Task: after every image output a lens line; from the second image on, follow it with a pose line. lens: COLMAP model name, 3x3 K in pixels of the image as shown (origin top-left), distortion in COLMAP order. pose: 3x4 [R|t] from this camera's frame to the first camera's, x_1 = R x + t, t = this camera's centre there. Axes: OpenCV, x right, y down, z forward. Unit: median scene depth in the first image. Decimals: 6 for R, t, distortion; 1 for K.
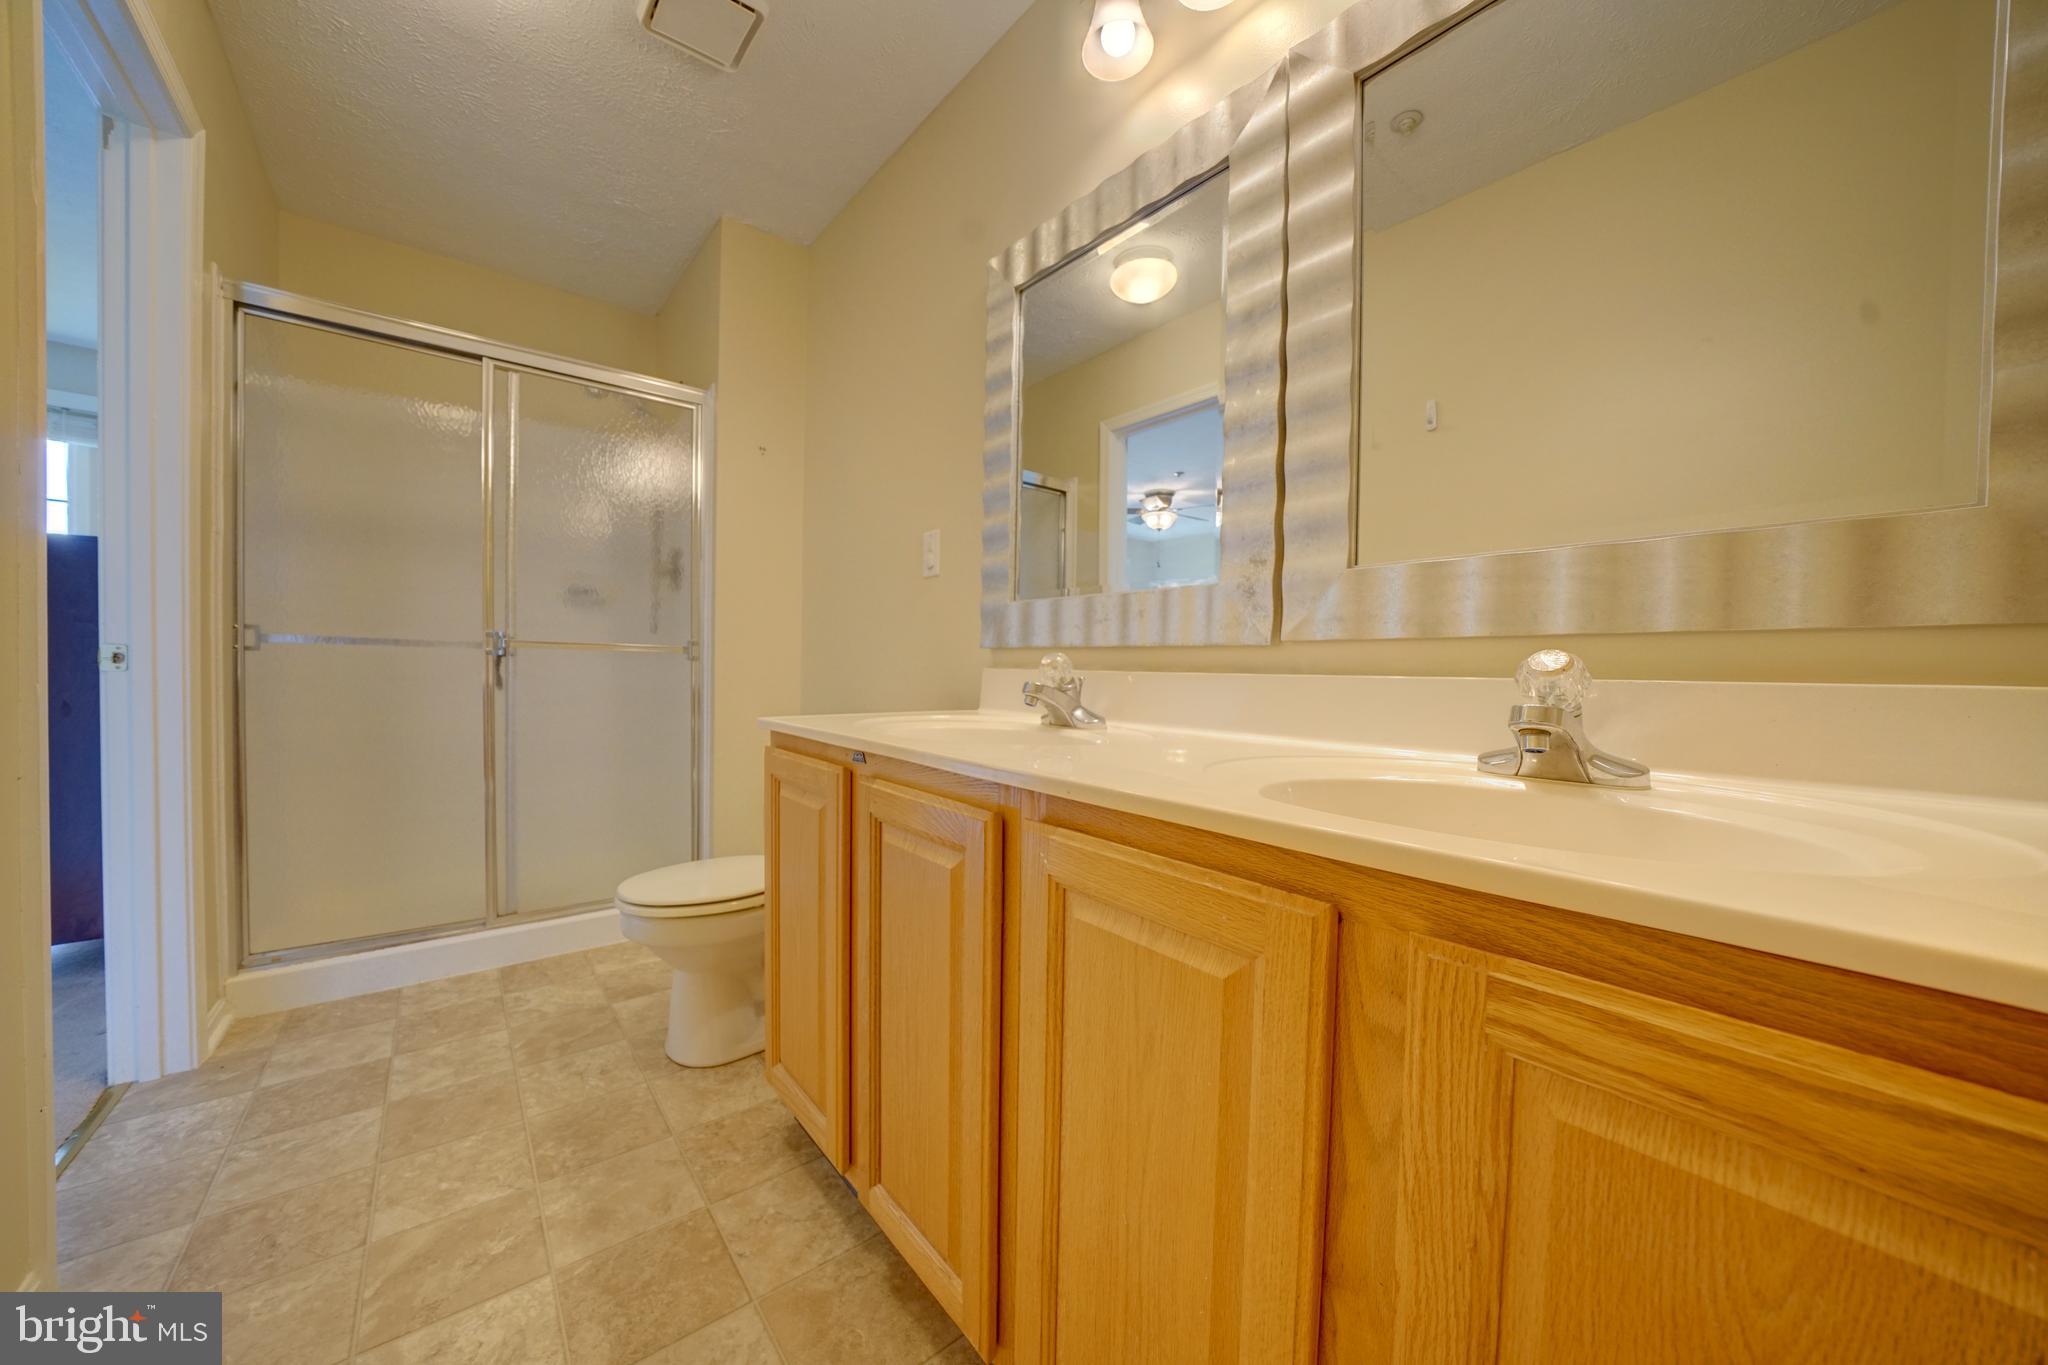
lens RADIAL K [[713.9, 0, 1011.6], [0, 713.9, 687.4], [0, 0, 1]] dist [-0.026576, 0.003798]
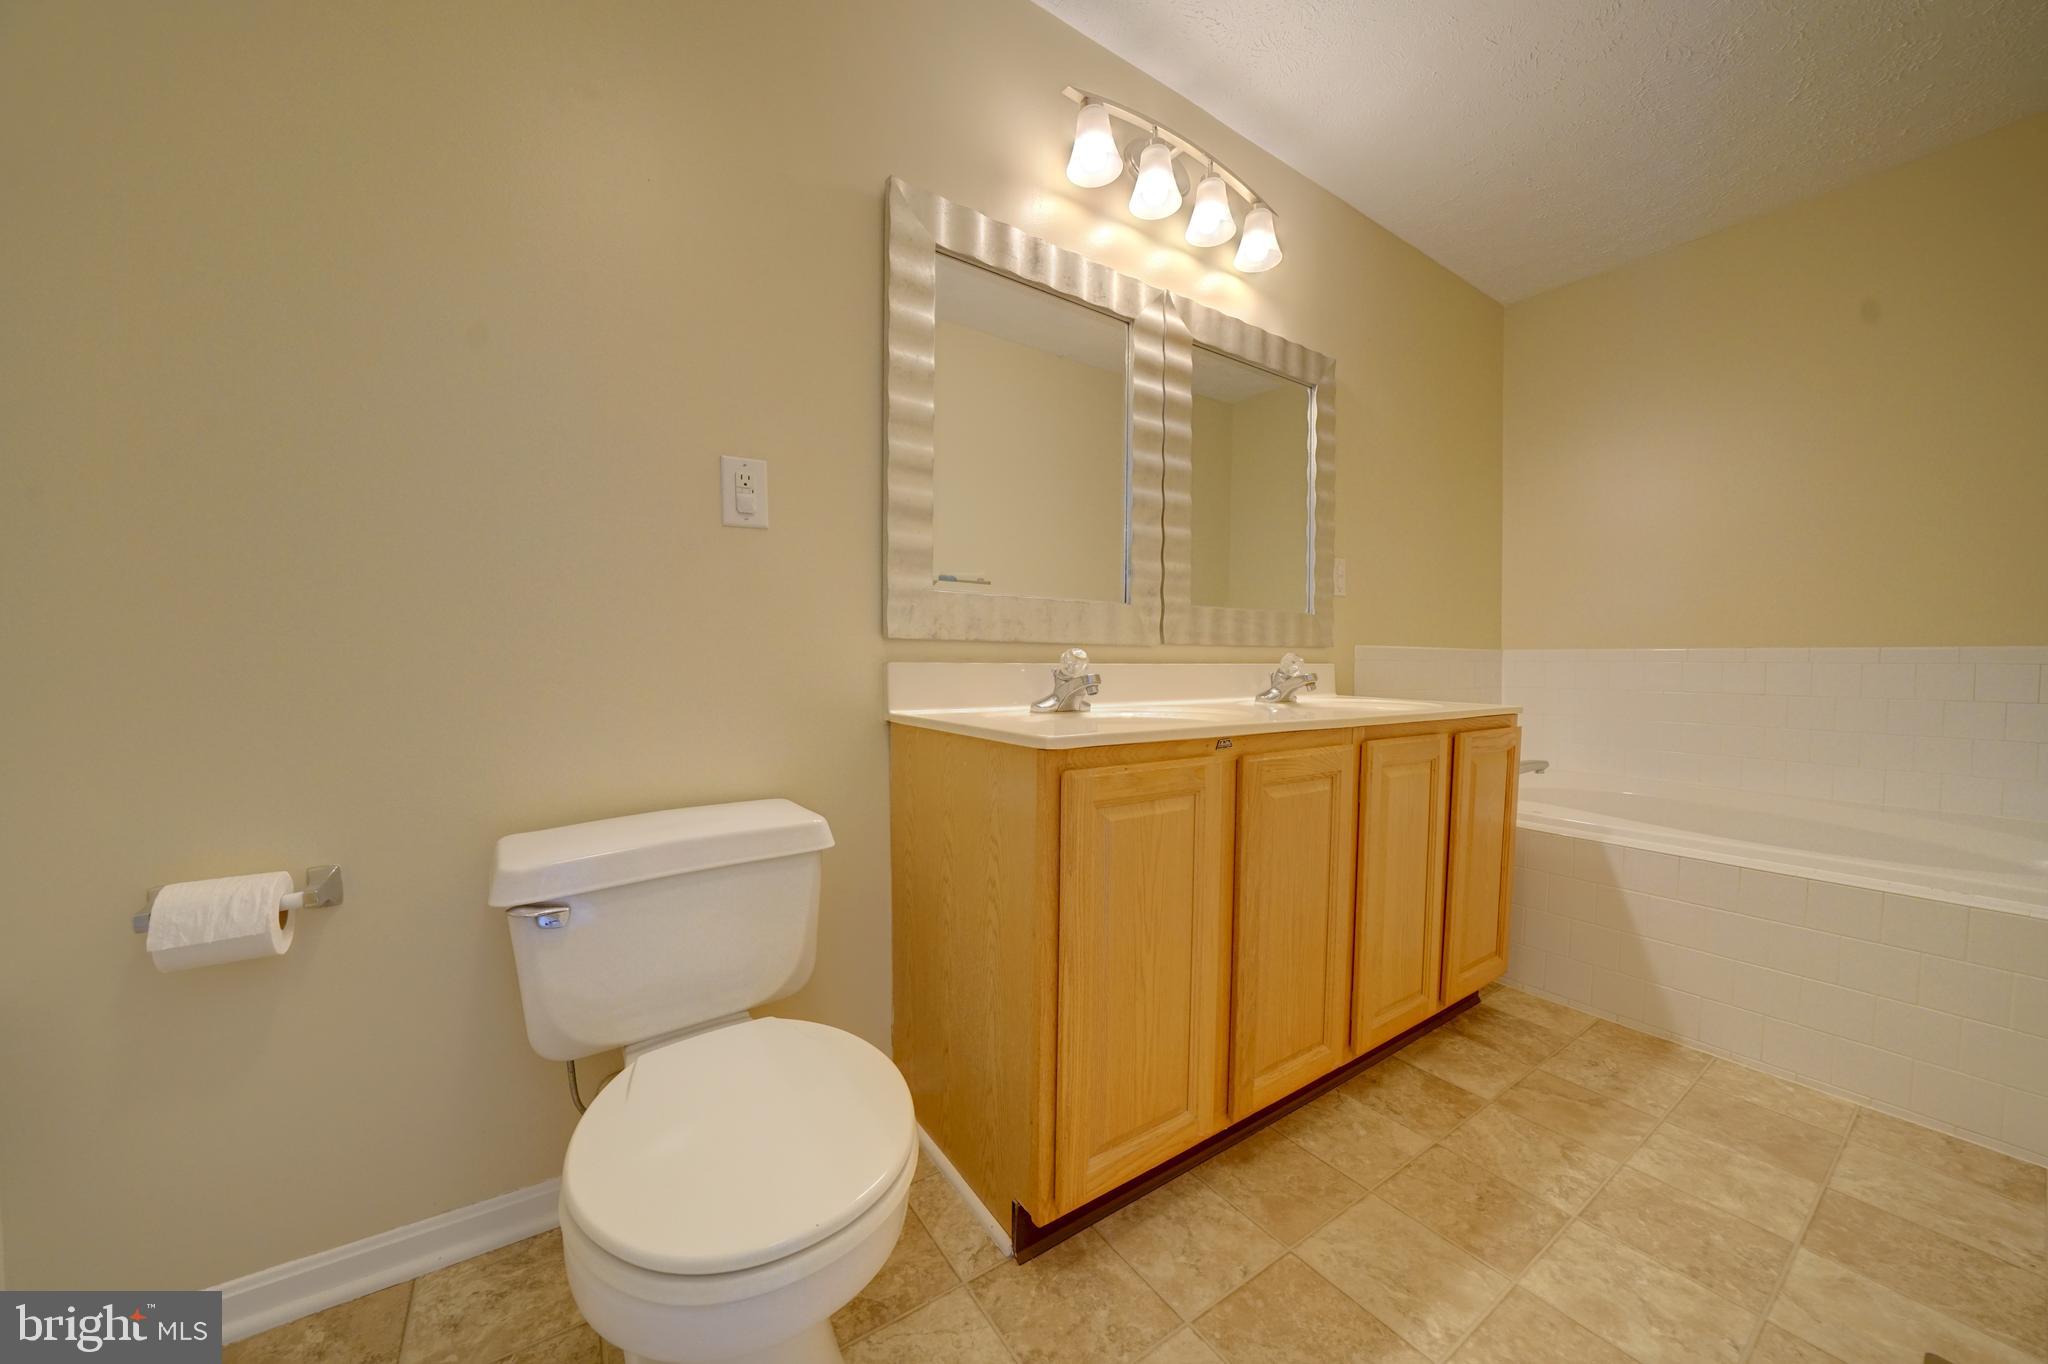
lens RADIAL K [[713.9, 0, 1011.6], [0, 713.9, 686.9], [0, 0, 1]] dist [-0.026576, 0.003798]
pose [[0.086780, -0.045167, 0.995203, -1.311624], [0.023136, 0.998794, 0.043312, -0.046372], [-0.995959, 0.019267, 0.087721, 1.193736]]
